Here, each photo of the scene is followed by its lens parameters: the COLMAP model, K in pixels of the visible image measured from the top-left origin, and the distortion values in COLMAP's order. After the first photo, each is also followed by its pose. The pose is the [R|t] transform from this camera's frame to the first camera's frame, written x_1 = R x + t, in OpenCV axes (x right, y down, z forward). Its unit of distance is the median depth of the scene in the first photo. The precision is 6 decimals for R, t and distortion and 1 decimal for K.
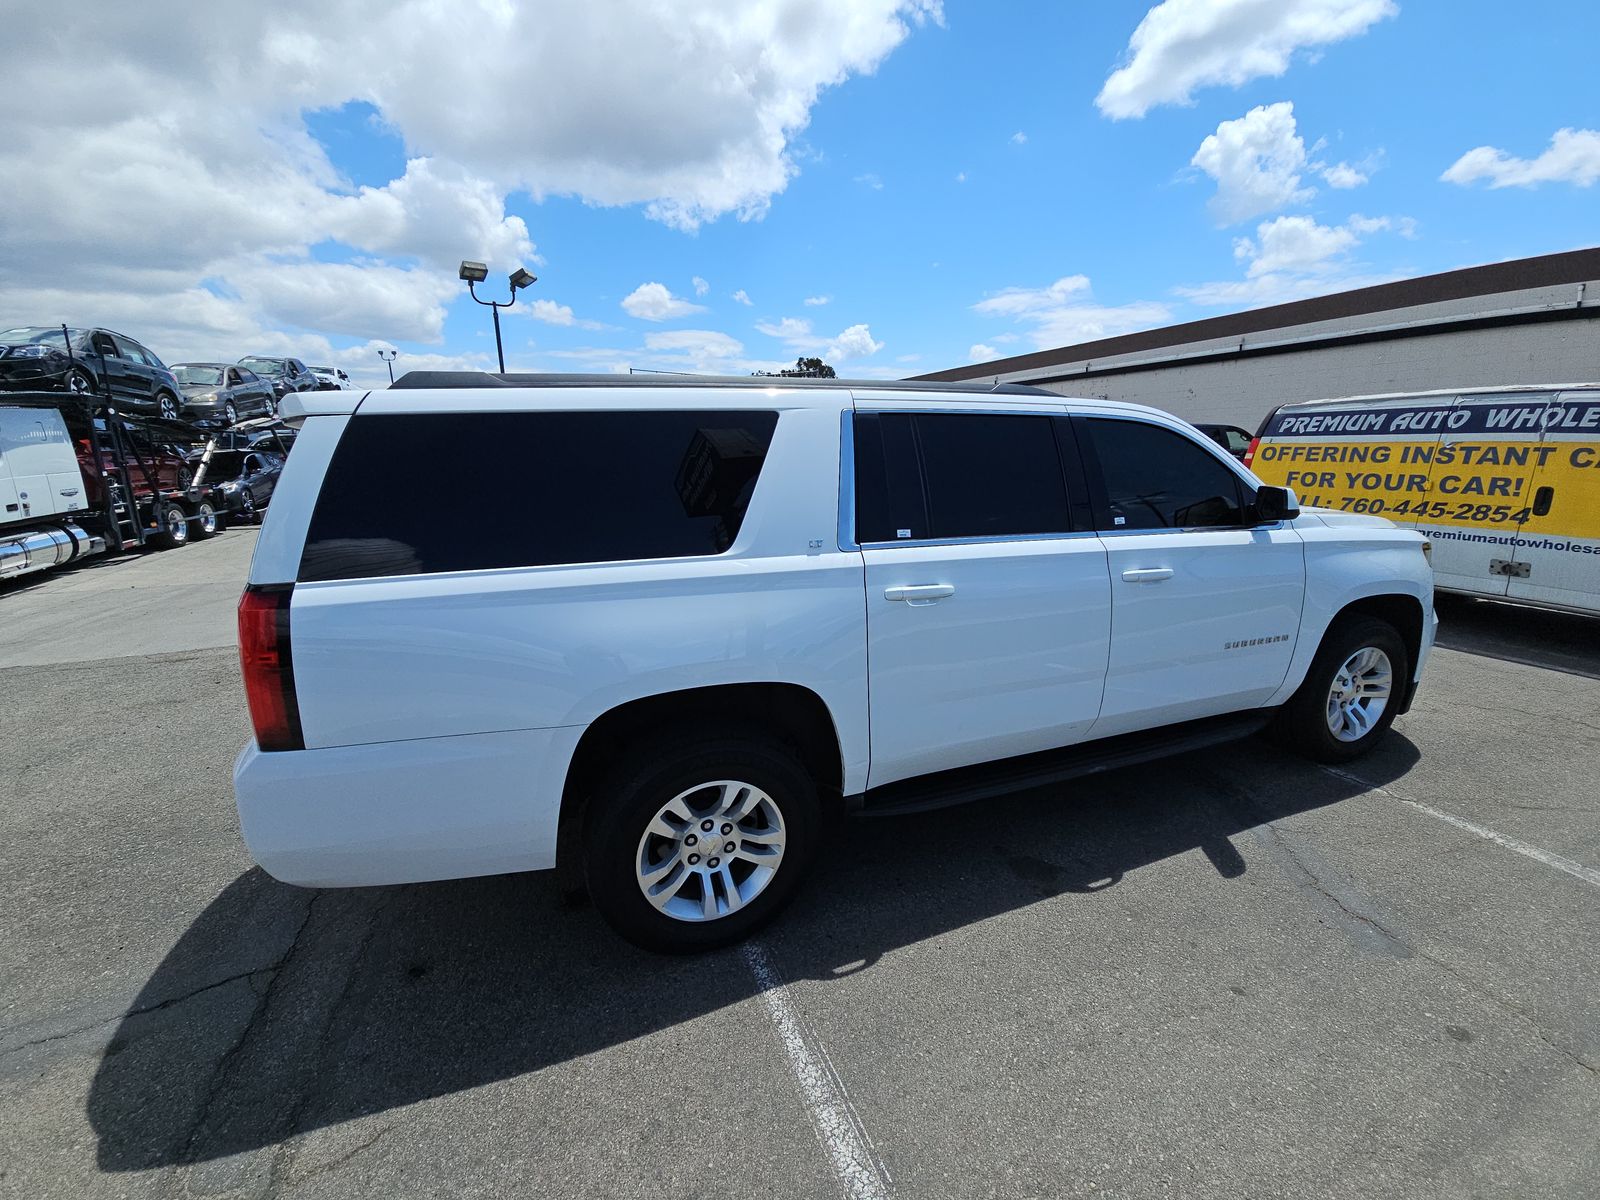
lens RADIAL K [[655.4, 0, 795.9], [0, 655.4, 607.3], [0, 0, 1]] dist [0.001596, -0.006496]
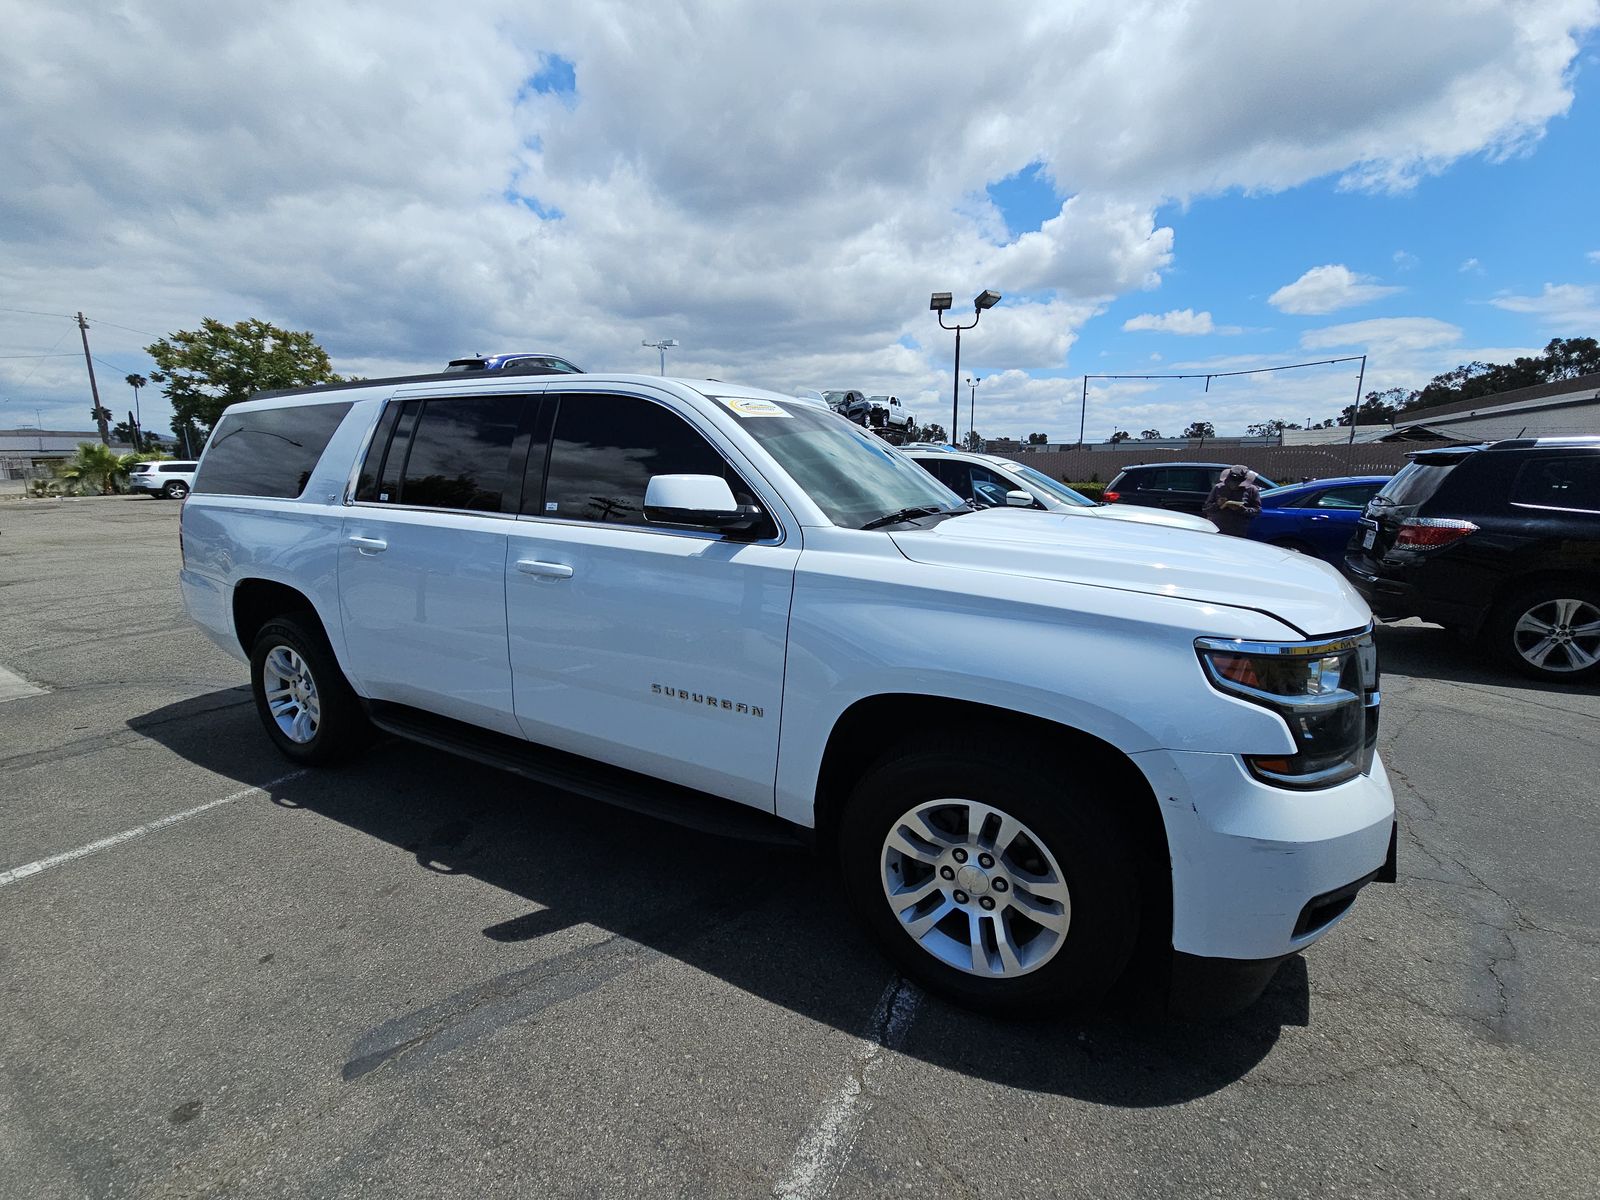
lens RADIAL K [[655.4, 0, 796.1], [0, 655.4, 596.0], [0, 0, 1]] dist [0.001596, -0.006496]
pose [[0.658036, 0.158542, -0.736106, 1.195364], [-0.188988, 0.981065, 0.042356, -0.095427], [0.728884, 0.111243, 0.675539, 0.554573]]
